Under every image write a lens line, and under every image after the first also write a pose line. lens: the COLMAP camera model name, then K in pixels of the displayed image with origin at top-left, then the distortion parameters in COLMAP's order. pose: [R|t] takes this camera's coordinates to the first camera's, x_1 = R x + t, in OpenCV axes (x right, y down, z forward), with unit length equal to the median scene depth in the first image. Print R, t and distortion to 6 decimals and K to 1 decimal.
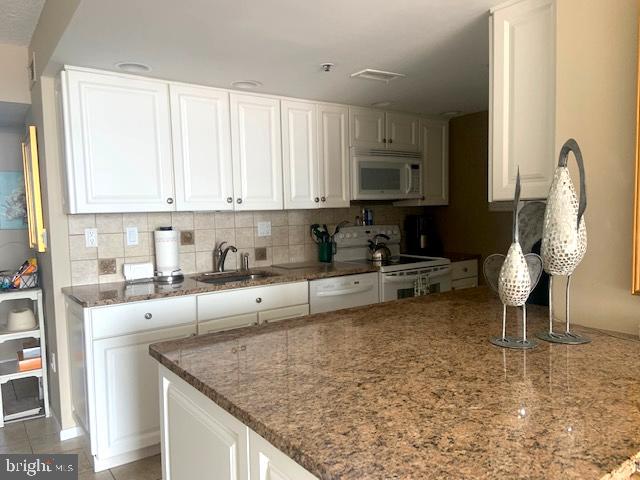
lens RADIAL K [[488.7, 0, 313.2], [0, 488.7, 237.3], [0, 0, 1]] dist [0.156036, -0.171208]
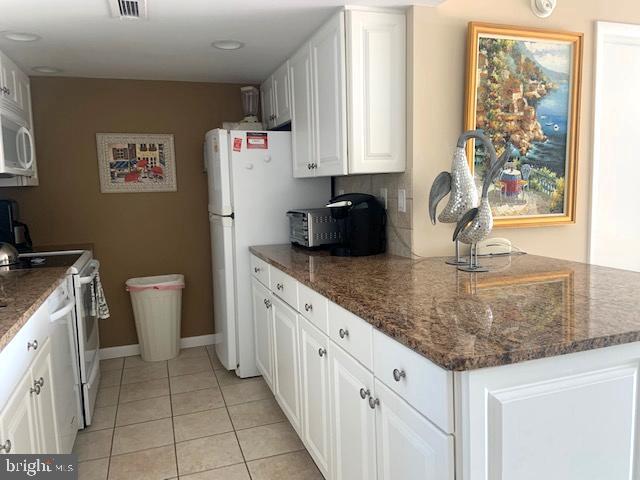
lens RADIAL K [[488.7, 0, 313.2], [0, 488.7, 237.3], [0, 0, 1]] dist [0.156036, -0.171208]
pose [[0.296522, -0.089973, 0.950778, -0.478744], [0.078544, 0.994477, 0.069612, -0.007696], [-0.951791, 0.054037, 0.301951, 0.444825]]
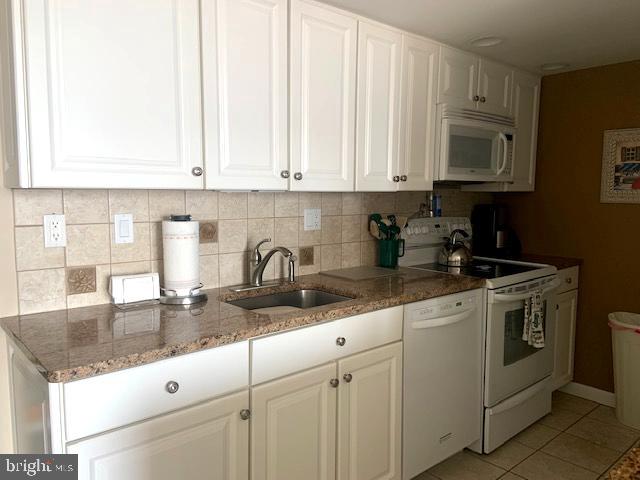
lens RADIAL K [[485.5, 0, 308.8], [0, 485.5, 237.7], [0, 0, 1]] dist [0.121031, -0.153394]
pose [[0.995173, 0.023259, 0.095342, -0.181870], [-0.026808, 0.998988, 0.036111, -0.017349], [-0.094405, -0.038492, 0.994789, 0.356444]]
